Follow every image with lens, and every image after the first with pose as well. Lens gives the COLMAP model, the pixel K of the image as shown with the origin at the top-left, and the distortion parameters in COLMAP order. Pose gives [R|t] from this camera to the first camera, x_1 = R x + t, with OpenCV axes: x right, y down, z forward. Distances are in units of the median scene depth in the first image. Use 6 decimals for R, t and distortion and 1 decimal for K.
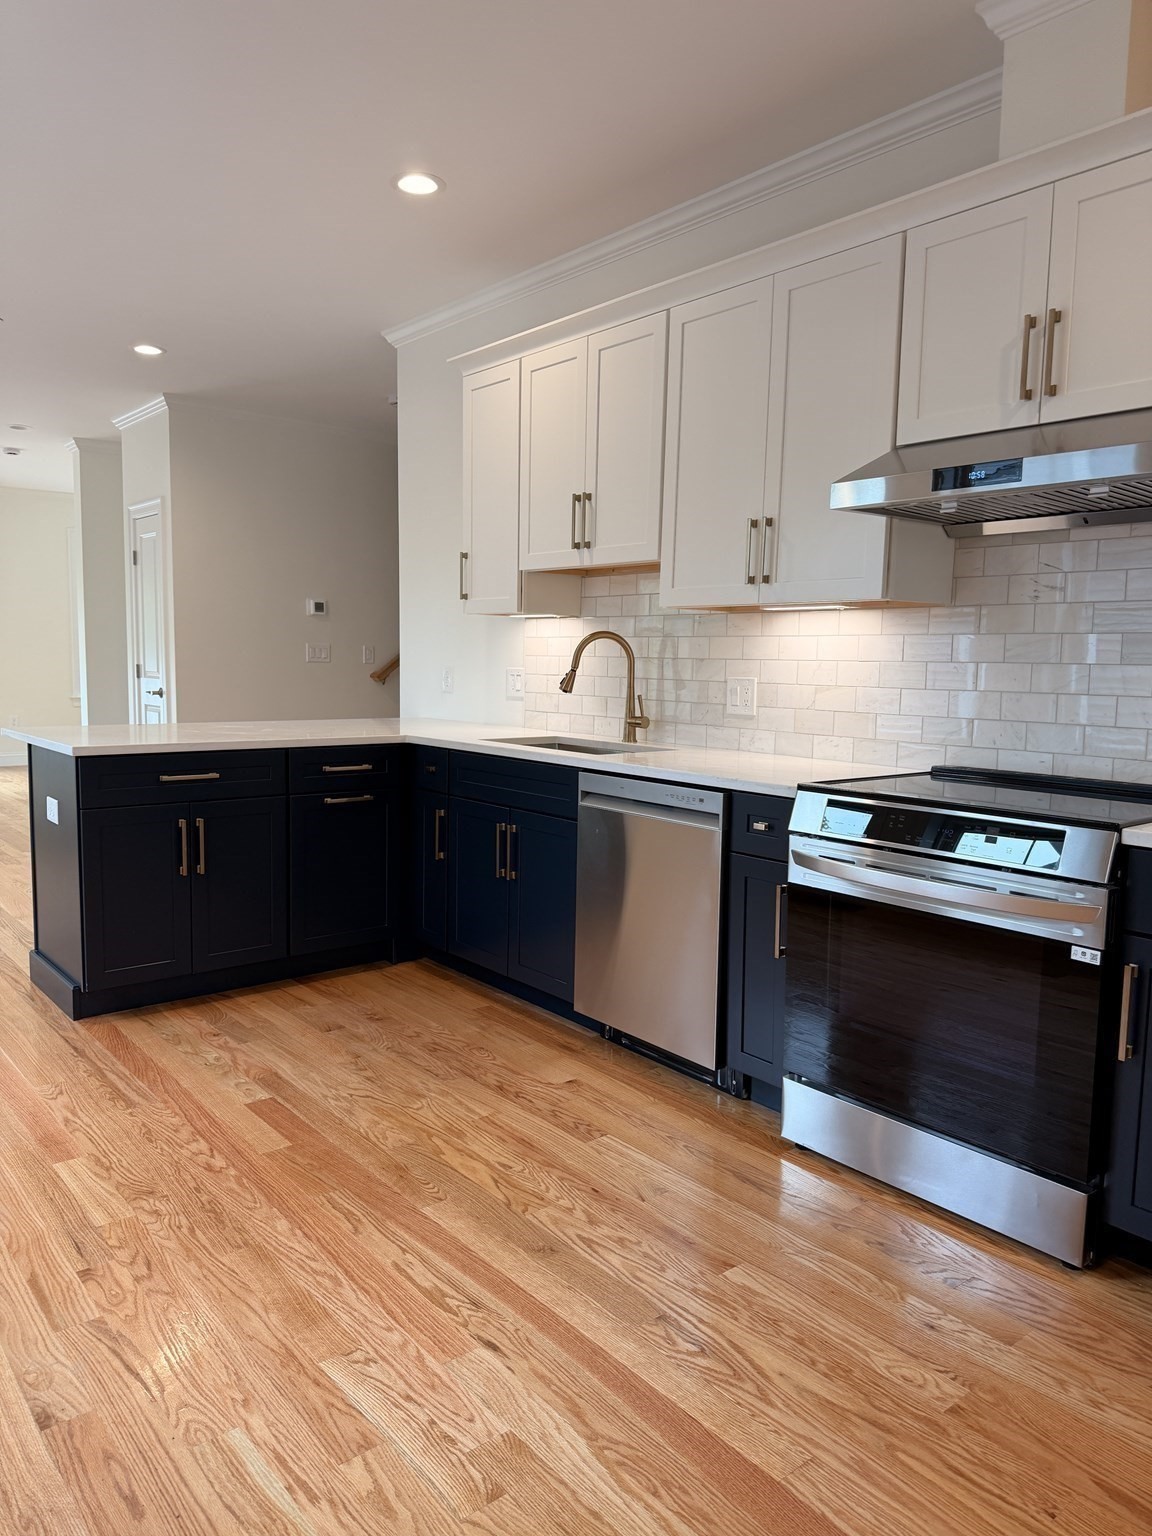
lens RADIAL K [[1075.9, 0, 572.1], [0, 1075.9, 772.4], [0, 0, 1]] dist [0.034377, -0.032105]
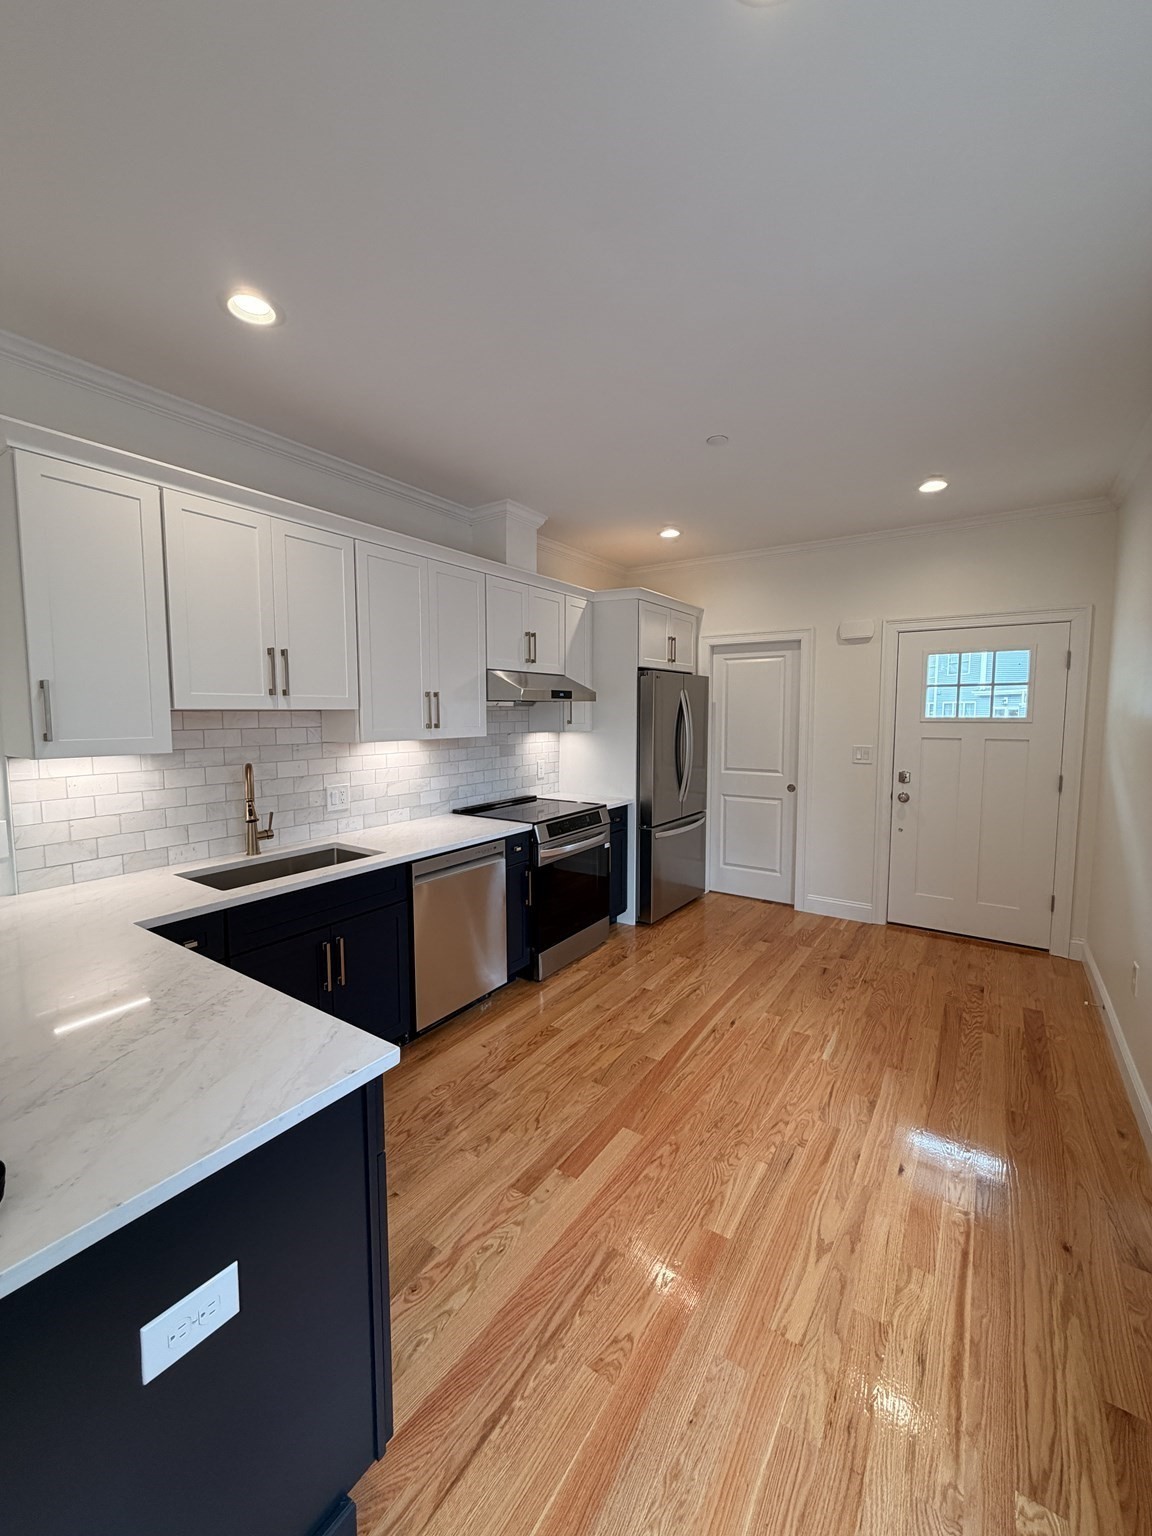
lens RADIAL K [[622.2, 0, 566.9], [0, 622.2, 754.1], [0, 0, 1]] dist [-0.002365, -0.000185]
pose [[-0.275495, -0.078951, 0.958055, -0.894172], [0.108857, 0.987649, 0.112692, -0.229992], [-0.955119, 0.135337, -0.263498, 1.092683]]
